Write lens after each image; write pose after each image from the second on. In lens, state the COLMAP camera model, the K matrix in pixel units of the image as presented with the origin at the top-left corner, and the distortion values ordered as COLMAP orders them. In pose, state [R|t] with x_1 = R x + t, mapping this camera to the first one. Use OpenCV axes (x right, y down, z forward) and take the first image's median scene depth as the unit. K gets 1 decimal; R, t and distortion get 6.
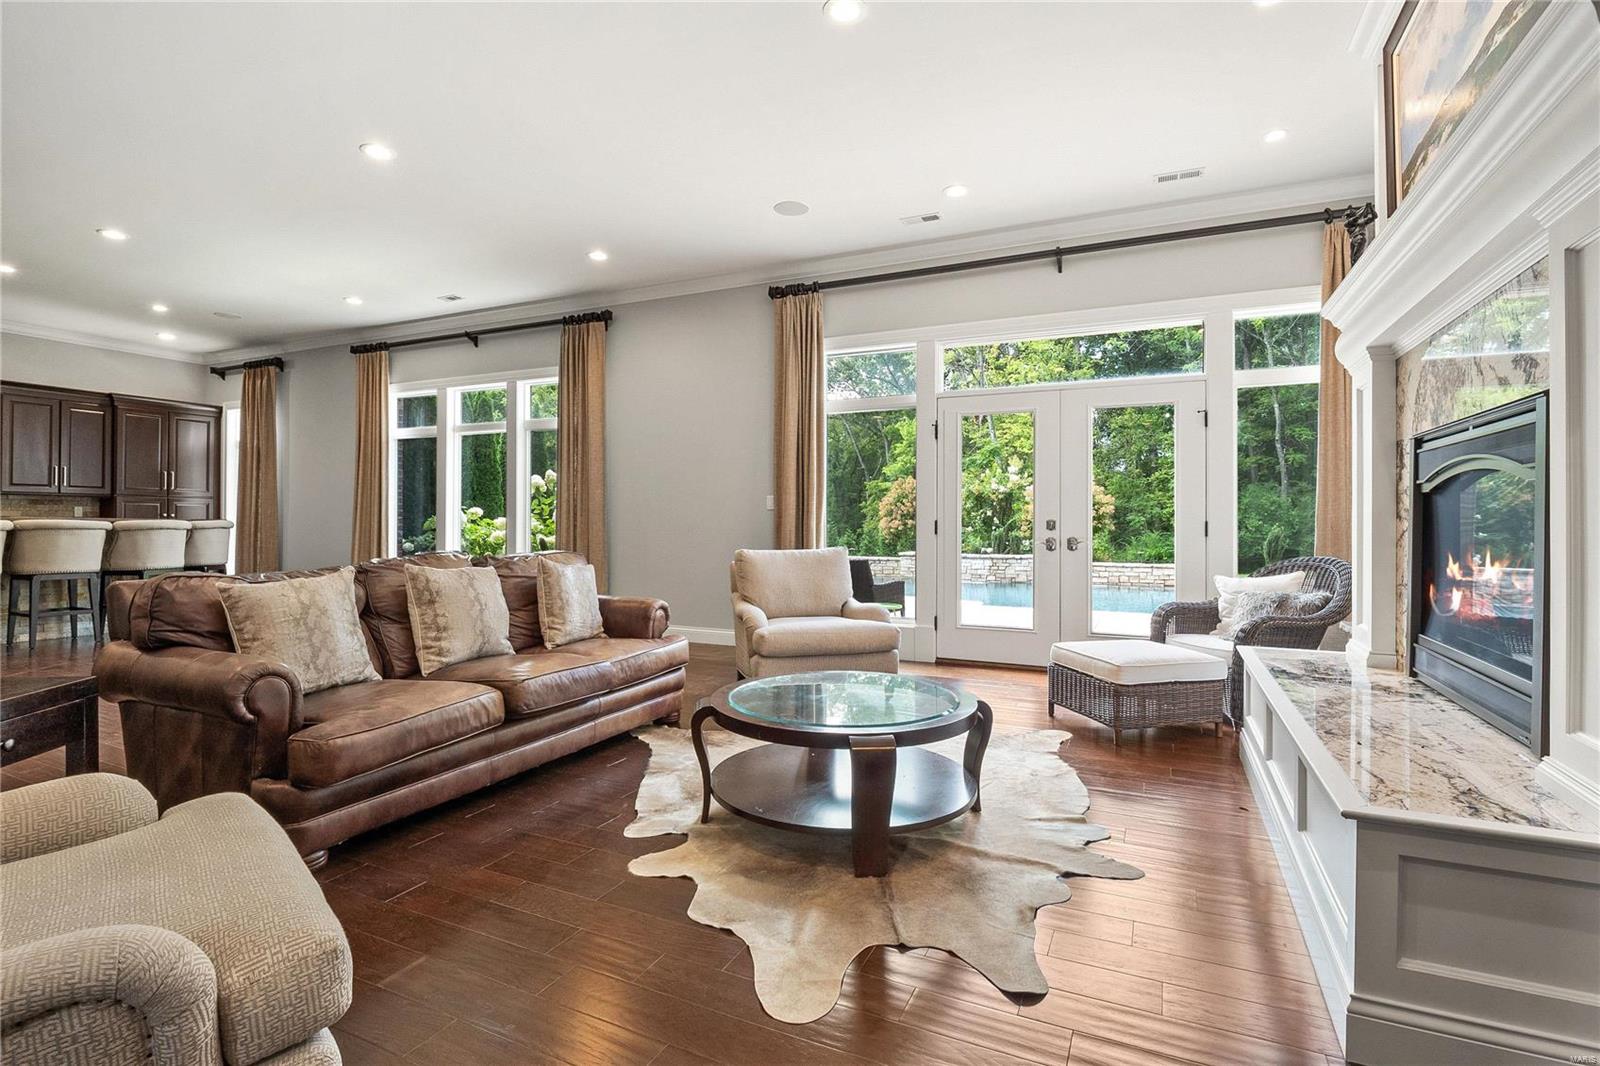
lens RADIAL K [[766.3, 0, 812.6], [0, 766.3, 518.9], [0, 0, 1]] dist [-0.001950, -0.004784]
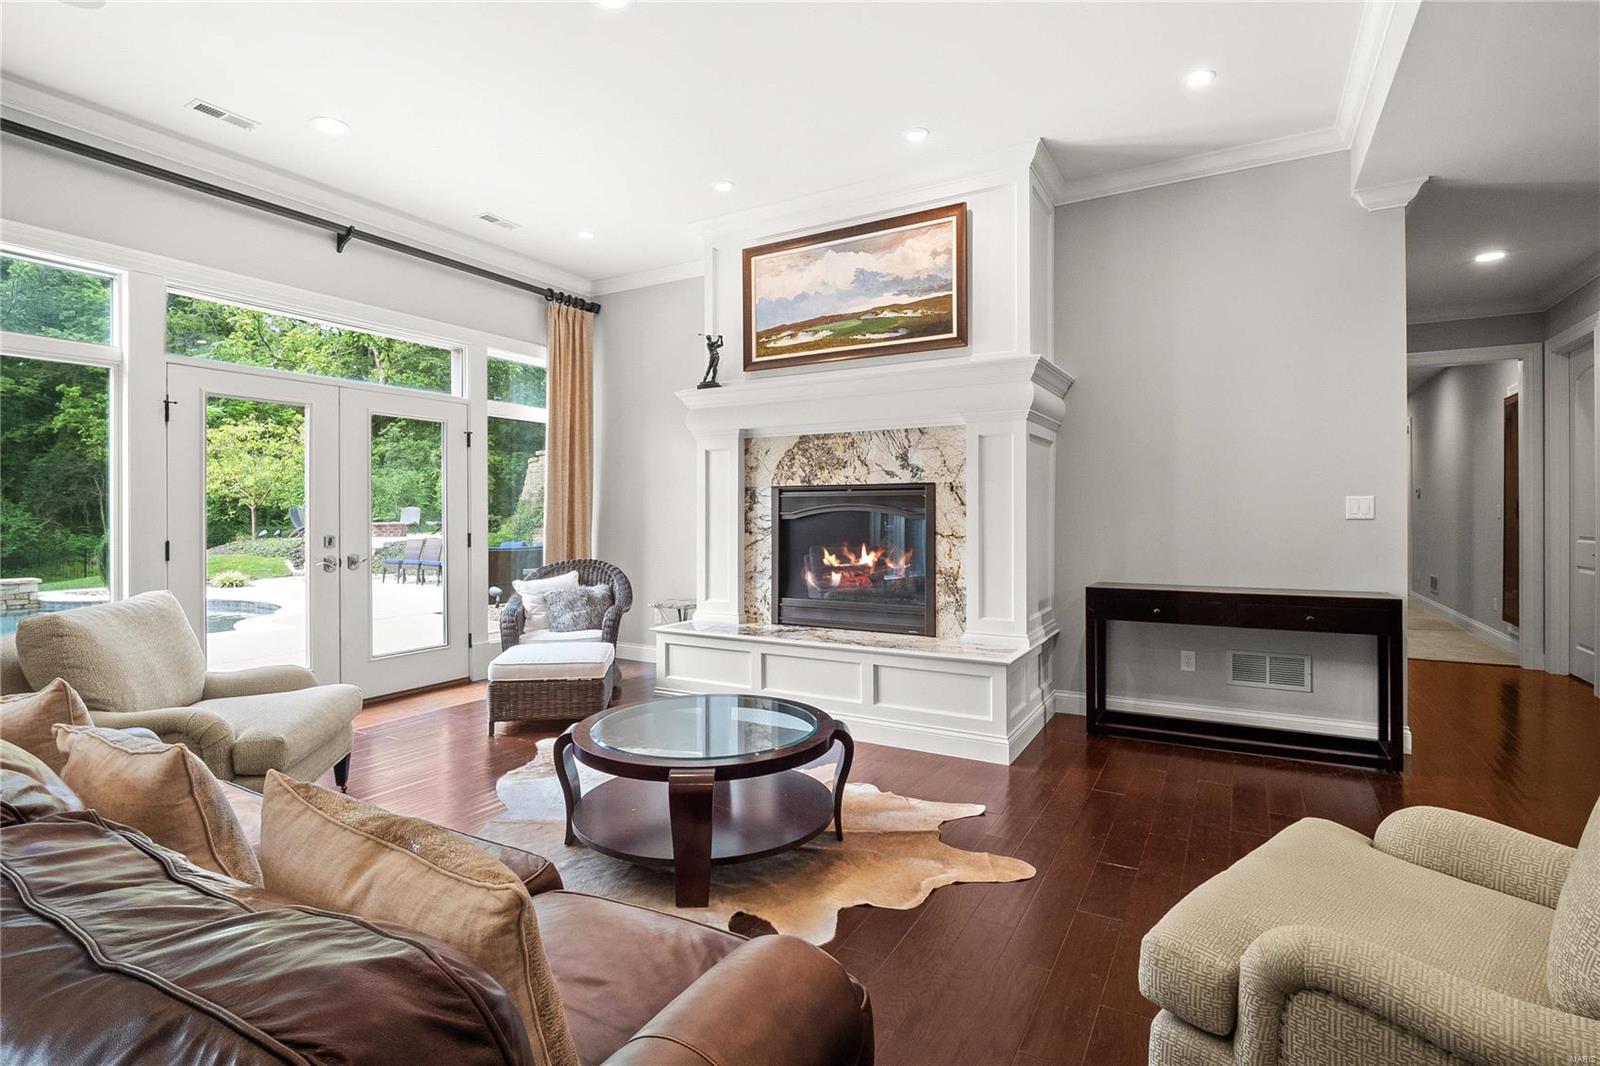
lens RADIAL K [[766.3, 0, 798.5], [0, 766.3, 512.0], [0, 0, 1]] dist [-0.001950, -0.004784]
pose [[0.083229, -0.007641, 0.996501, -0.358781], [-0.000607, 0.999970, 0.007718, -0.022732], [-0.996530, -0.001248, 0.083222, 0.288794]]
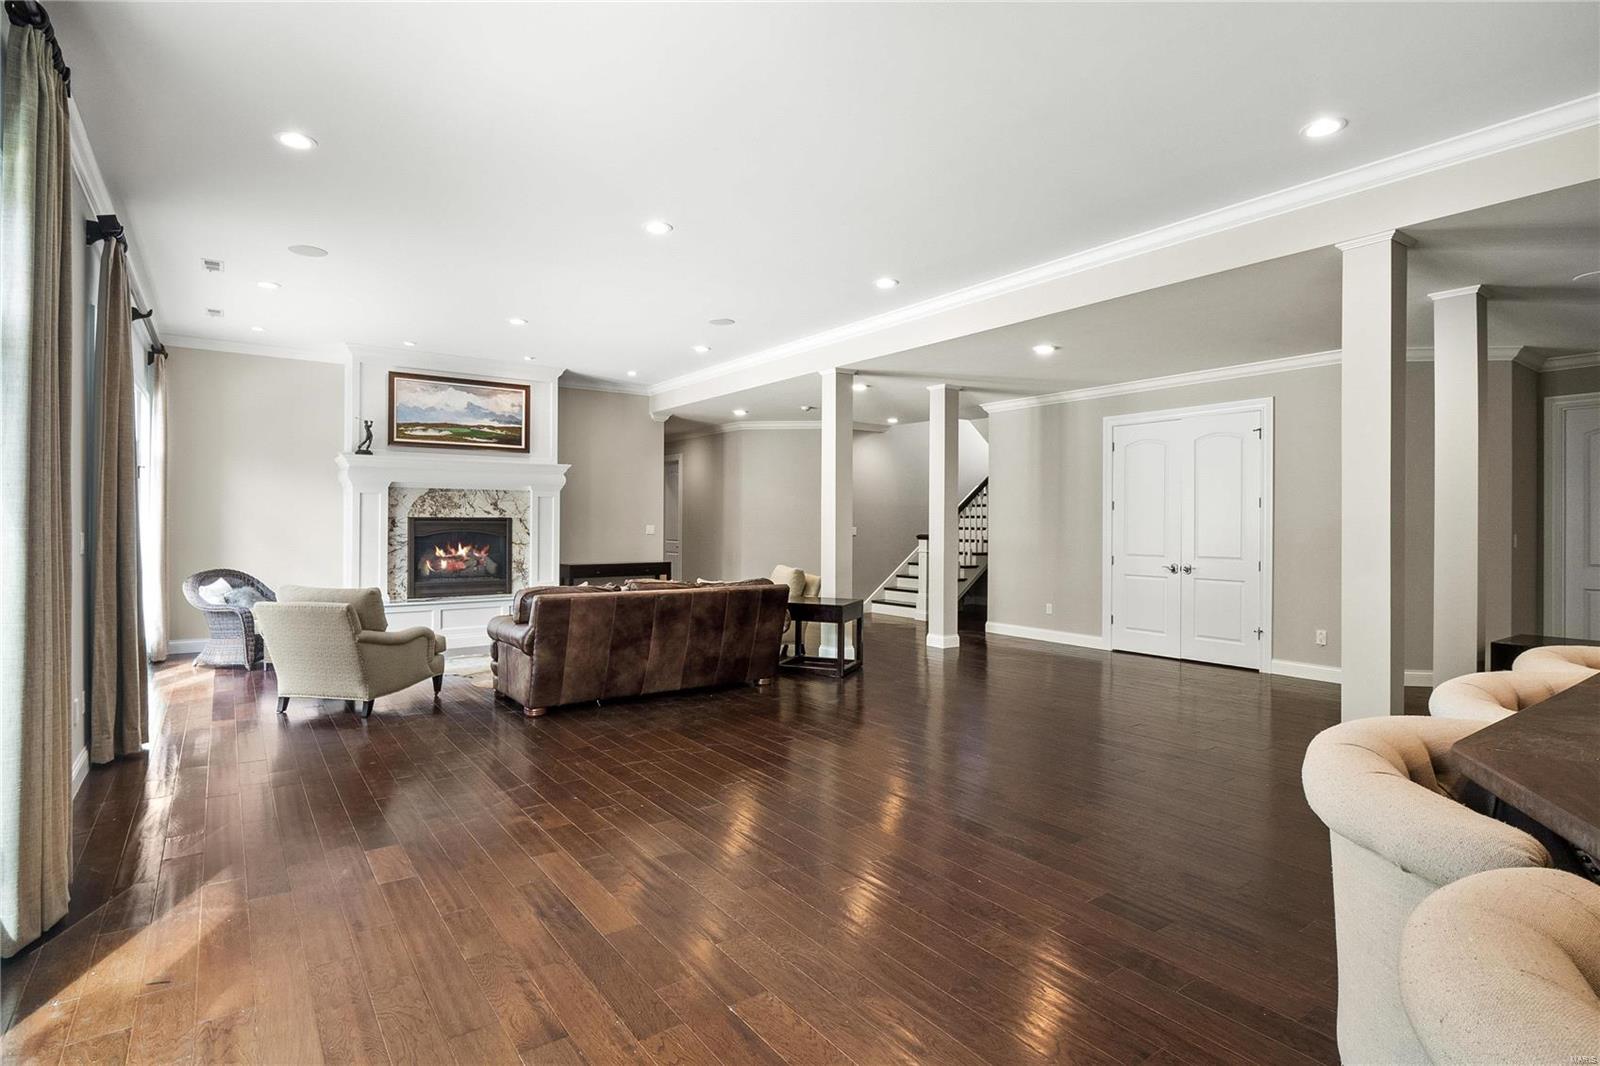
lens RADIAL K [[792.2, 0, 802.1], [0, 792.2, 520.2], [0, 0, 1]] dist [0.001985, -0.002688]
pose [[-0.880134, -0.010301, 0.474613, -0.742299], [-0.013921, 0.999895, -0.004113, -0.038093], [-0.474521, -0.010228, -0.880185, 1.093565]]
